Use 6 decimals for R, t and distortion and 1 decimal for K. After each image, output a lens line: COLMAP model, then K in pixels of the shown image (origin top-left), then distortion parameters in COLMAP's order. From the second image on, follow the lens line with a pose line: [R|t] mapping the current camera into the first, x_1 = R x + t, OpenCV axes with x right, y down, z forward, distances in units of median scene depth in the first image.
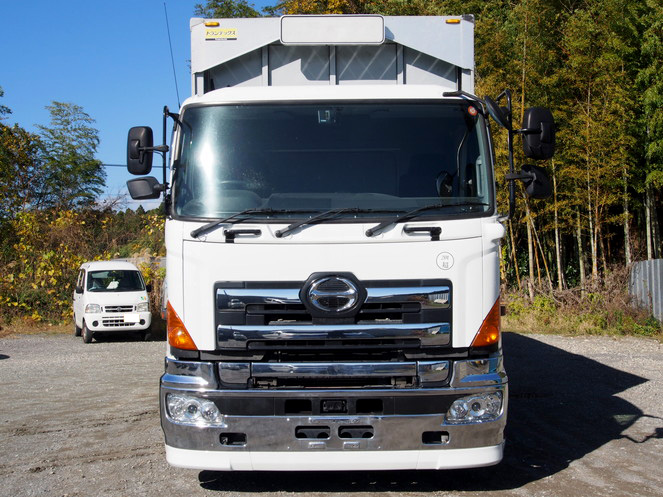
lens RADIAL K [[987.1, 0, 331.1], [0, 987.1, 248.6], [0, 0, 1]] dist [0.029745, 0.000000]
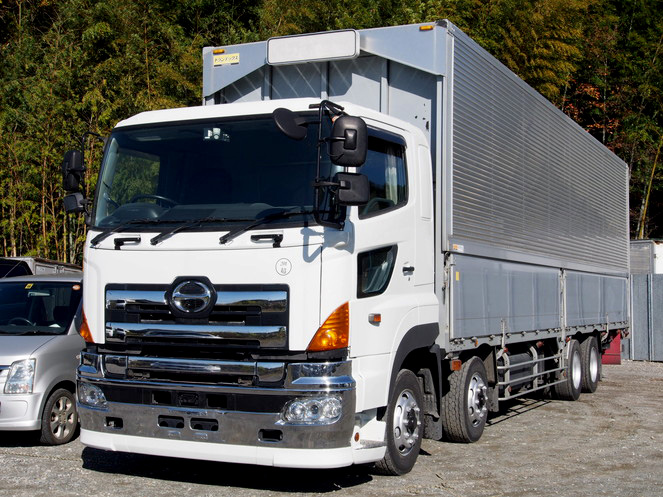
lens RADIAL K [[994.8, 0, 332.7], [0, 994.8, 243.5], [0, 0, 1]] dist [-0.001948, 0.000000]
pose [[0.904502, -0.003954, -0.426450, 0.608081], [-0.002349, 0.999896, -0.014253, 0.002659], [0.426462, 0.013894, 0.904399, 0.071747]]
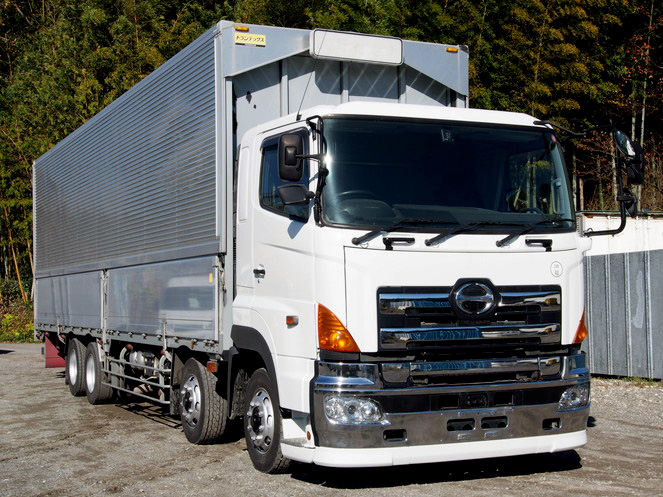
lens RADIAL K [[1045.3, 0, 328.4], [0, 1045.3, 252.0], [0, 0, 1]] dist [0.060875, 0.000000]
pose [[0.904975, 0.017281, 0.425114, -0.637666], [-0.014371, 0.999846, -0.010051, 0.008393], [-0.425222, 0.002986, 0.905084, 0.013237]]
